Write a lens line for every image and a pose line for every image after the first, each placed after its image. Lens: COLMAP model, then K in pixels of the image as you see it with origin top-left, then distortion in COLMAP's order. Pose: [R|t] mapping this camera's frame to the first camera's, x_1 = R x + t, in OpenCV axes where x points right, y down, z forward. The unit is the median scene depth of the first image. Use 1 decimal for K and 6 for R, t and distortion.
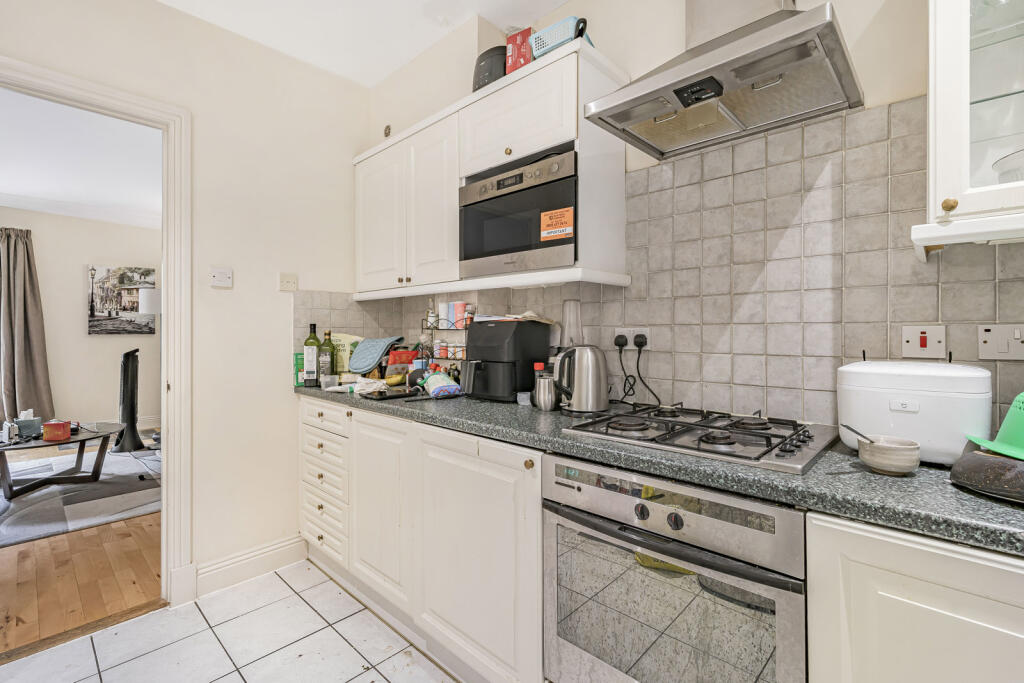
lens RADIAL K [[458.8, 0, 514.6], [0, 458.8, 330.5], [0, 0, 1]] dist [-0.003792, 0.001500]
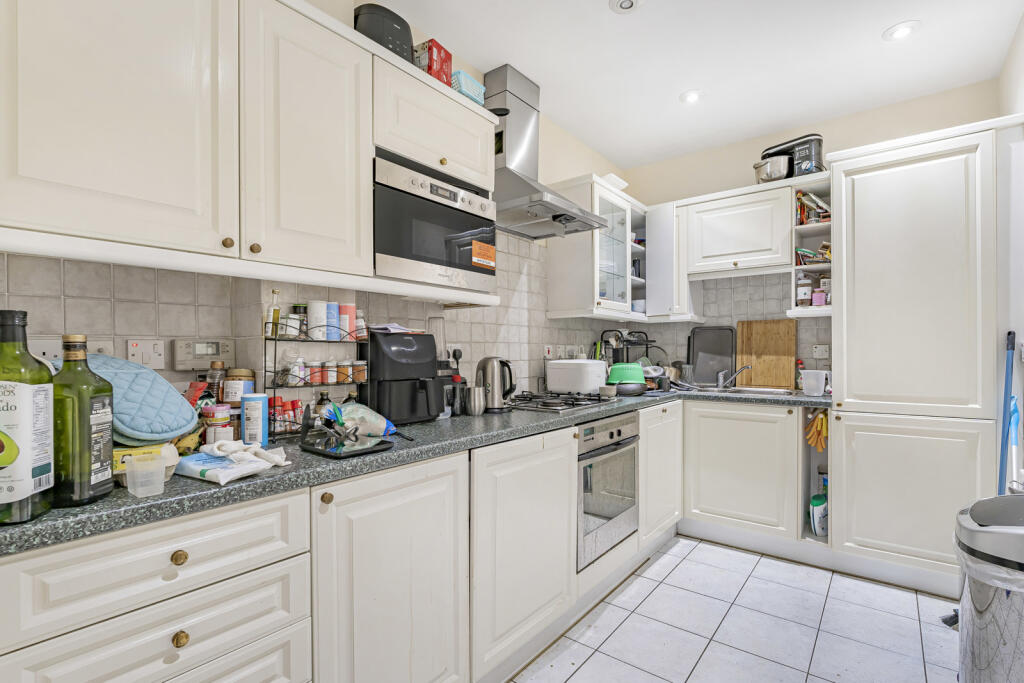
lens RADIAL K [[458.8, 0, 516.5], [0, 458.8, 352.1], [0, 0, 1]] dist [-0.003792, 0.001500]
pose [[-0.066957, 0.001577, 0.997755, -1.027691], [0.004356, 0.999990, -0.001288, 0.018977], [-0.997746, 0.004260, -0.066963, 0.934789]]
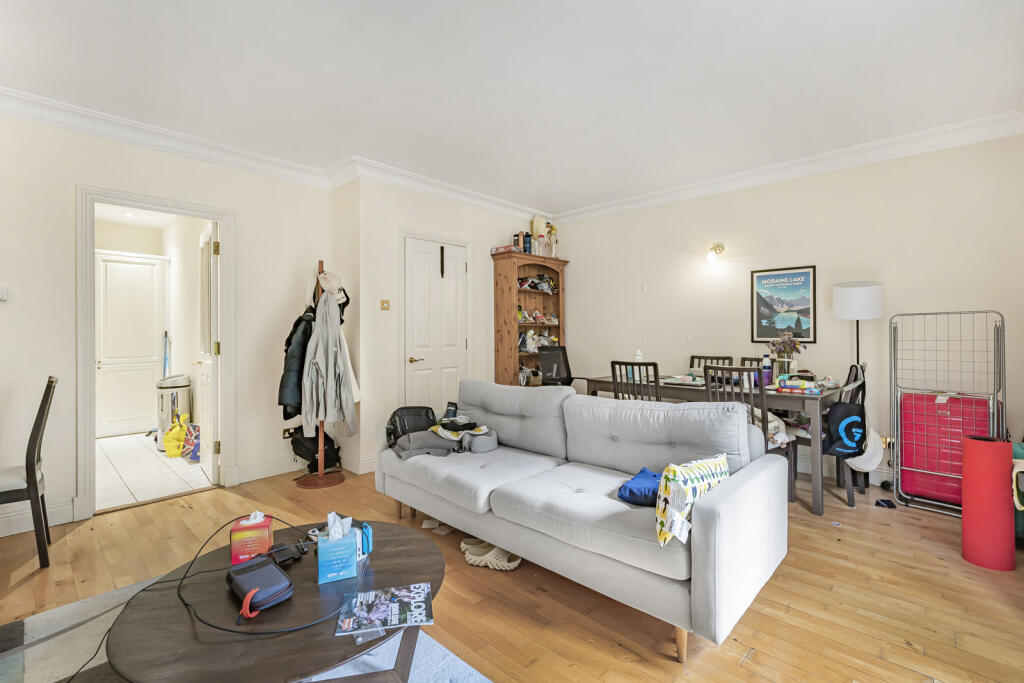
lens RADIAL K [[458.8, 0, 513.6], [0, 458.8, 336.7], [0, 0, 1]] dist [-0.003792, 0.001500]
pose [[-0.999509, 0.003011, 0.031179, -2.115347], [0.003080, 0.999993, 0.002186, 0.003026], [-0.031172, 0.002281, -0.999511, 2.277489]]
